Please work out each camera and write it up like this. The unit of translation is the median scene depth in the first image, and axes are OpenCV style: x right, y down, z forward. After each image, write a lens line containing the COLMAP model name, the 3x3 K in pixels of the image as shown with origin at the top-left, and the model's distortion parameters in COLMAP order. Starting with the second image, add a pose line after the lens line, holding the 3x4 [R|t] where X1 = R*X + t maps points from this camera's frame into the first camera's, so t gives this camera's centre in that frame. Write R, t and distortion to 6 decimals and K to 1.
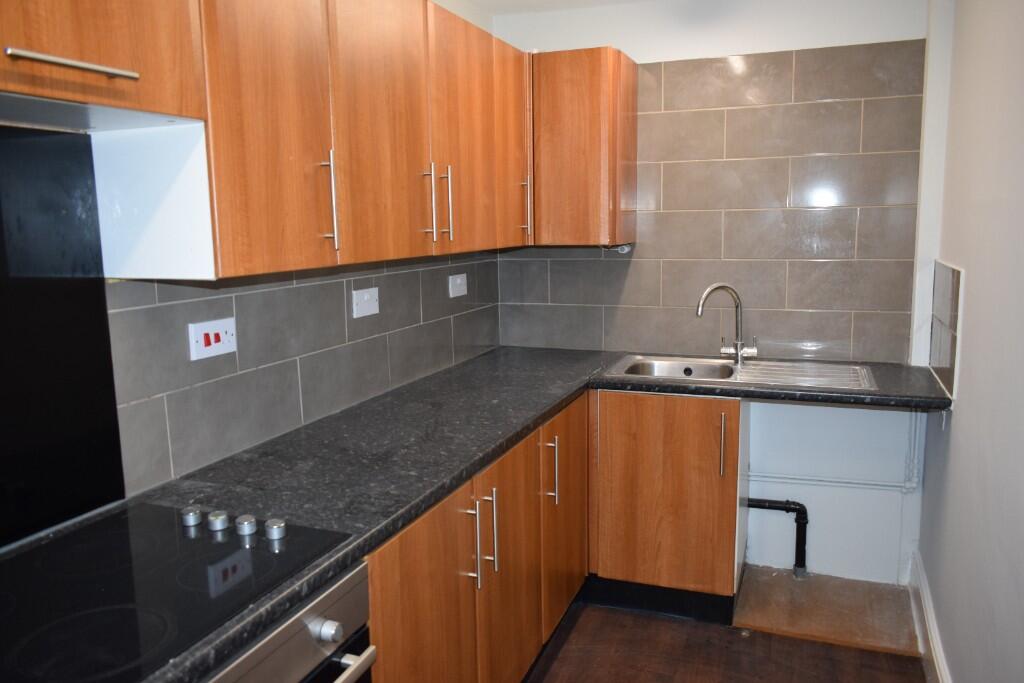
lens RADIAL K [[787.5, 0, 513.2], [0, 787.5, 342.3], [0, 0, 1]] dist [-0.015967, 0.011019]
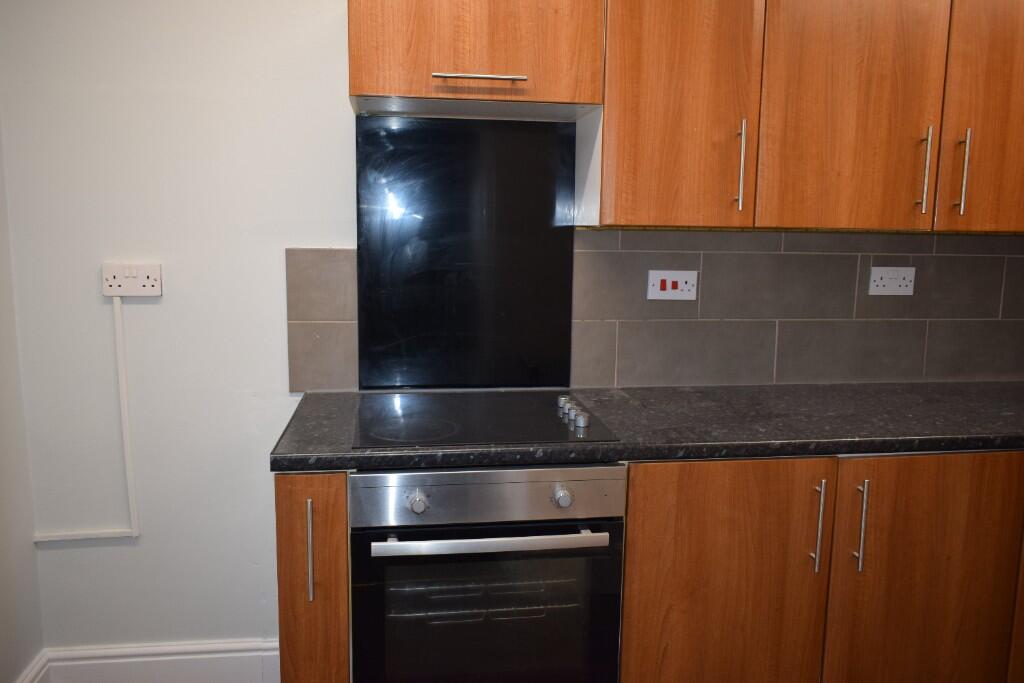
lens RADIAL K [[787.5, 0, 513.6], [0, 787.5, 339.4], [0, 0, 1]] dist [-0.015967, 0.011019]
pose [[0.492584, 0.147902, -0.857605, 0.631395], [-0.155540, 0.984548, 0.080456, 0.020097], [0.856253, 0.093761, 0.507977, 0.211094]]
